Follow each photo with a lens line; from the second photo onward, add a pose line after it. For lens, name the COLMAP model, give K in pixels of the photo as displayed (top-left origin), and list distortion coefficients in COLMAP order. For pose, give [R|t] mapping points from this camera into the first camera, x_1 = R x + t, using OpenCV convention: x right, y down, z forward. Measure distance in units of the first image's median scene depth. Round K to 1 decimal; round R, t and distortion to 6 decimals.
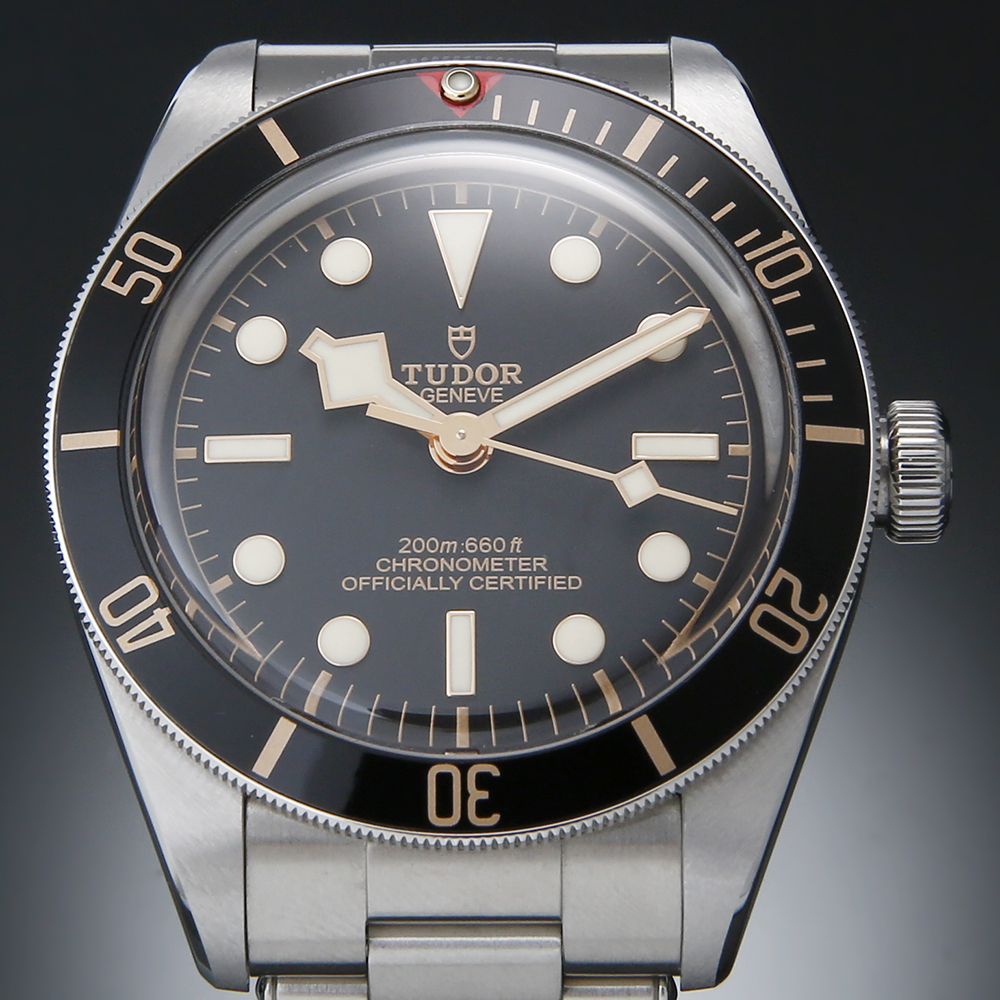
lens RADIAL K [[5640.6, 0, 500.0], [0, 5640.6, 500.0], [0, 0, 1]] dist [-2.147071, 266.565416]
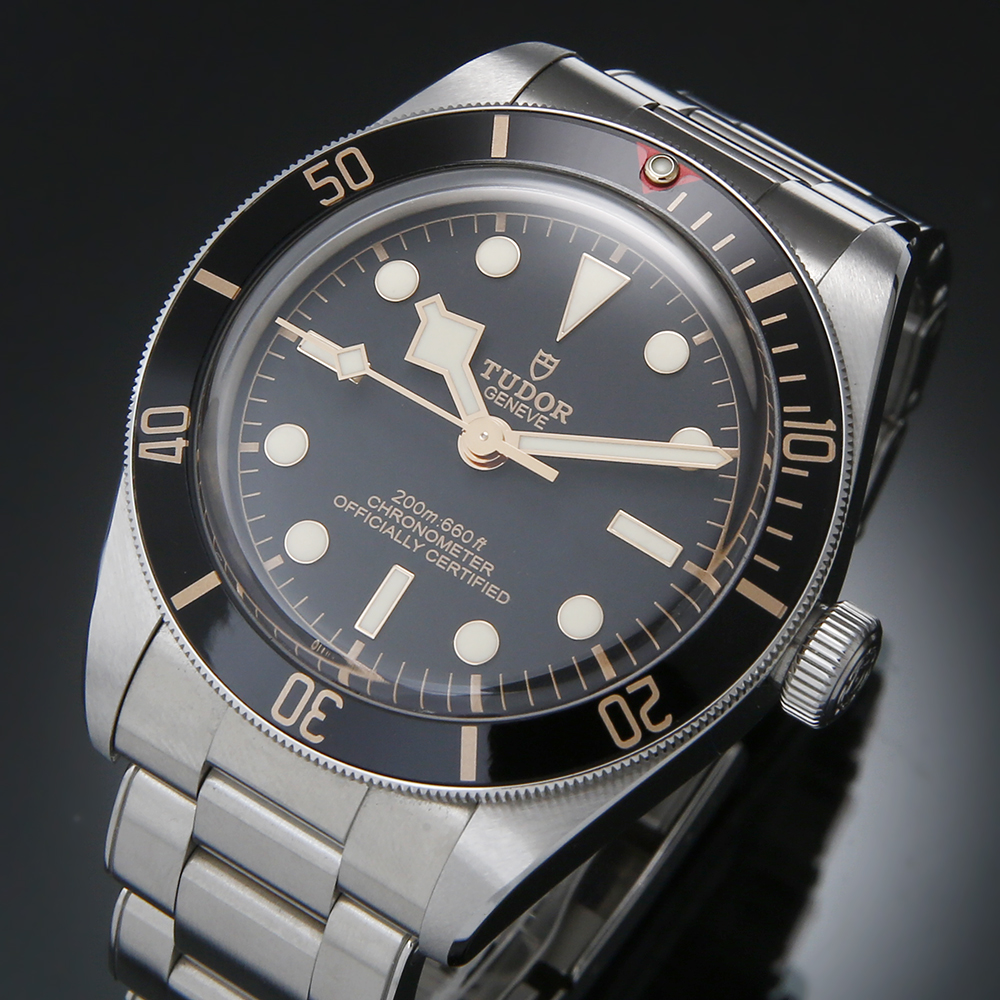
lens RADIAL K [[5640.6, 0, 500.0], [0, 5640.6, 500.0], [0, 0, 1]] dist [-2.147071, 266.565416]
pose [[0.832911, 0.491457, -0.254420, 0.290036], [-0.478699, 0.870498, 0.114370, -0.131246], [0.277680, 0.026531, 0.960307, -0.094164]]
